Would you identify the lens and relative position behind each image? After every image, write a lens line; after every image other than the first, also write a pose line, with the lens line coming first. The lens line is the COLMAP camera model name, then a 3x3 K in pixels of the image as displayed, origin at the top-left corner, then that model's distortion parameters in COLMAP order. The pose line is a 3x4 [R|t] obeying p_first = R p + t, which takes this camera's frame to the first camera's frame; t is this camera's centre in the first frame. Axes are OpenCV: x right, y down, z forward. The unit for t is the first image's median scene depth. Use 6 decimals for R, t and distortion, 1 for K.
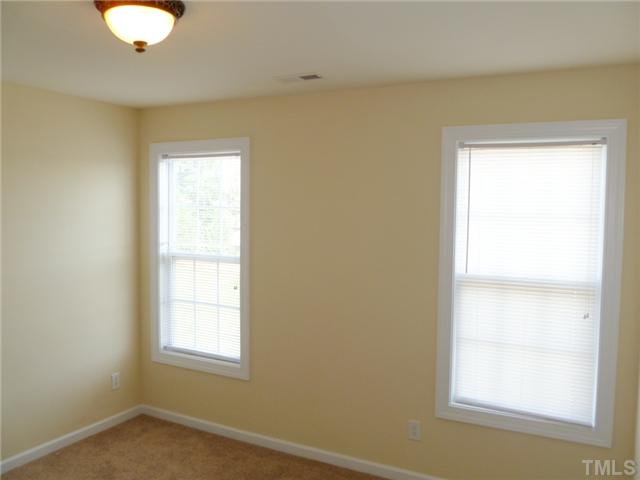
lens RADIAL K [[543.1, 0, 320.0], [0, 543.1, 240.0], [0, 0, 1]] dist [-0.011894, -0.009207]
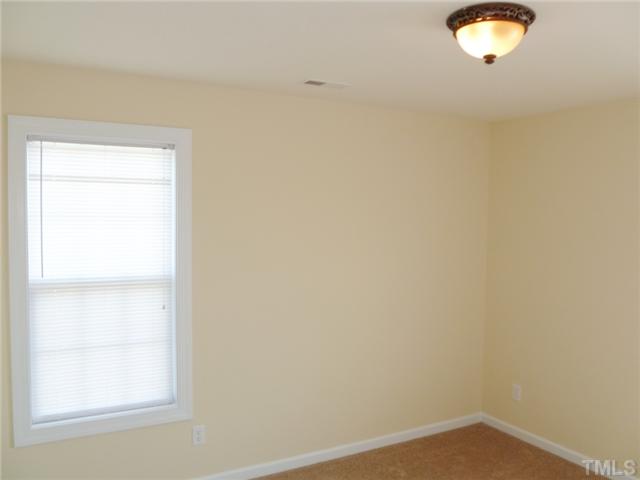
lens RADIAL K [[543.1, 0, 320.0], [0, 543.1, 240.0], [0, 0, 1]] dist [-0.011894, -0.009207]
pose [[0.585148, -0.045700, 0.809637, -0.197971], [0.040663, 0.998808, 0.026989, -0.009082], [-0.809906, 0.017130, 0.586309, 0.098631]]
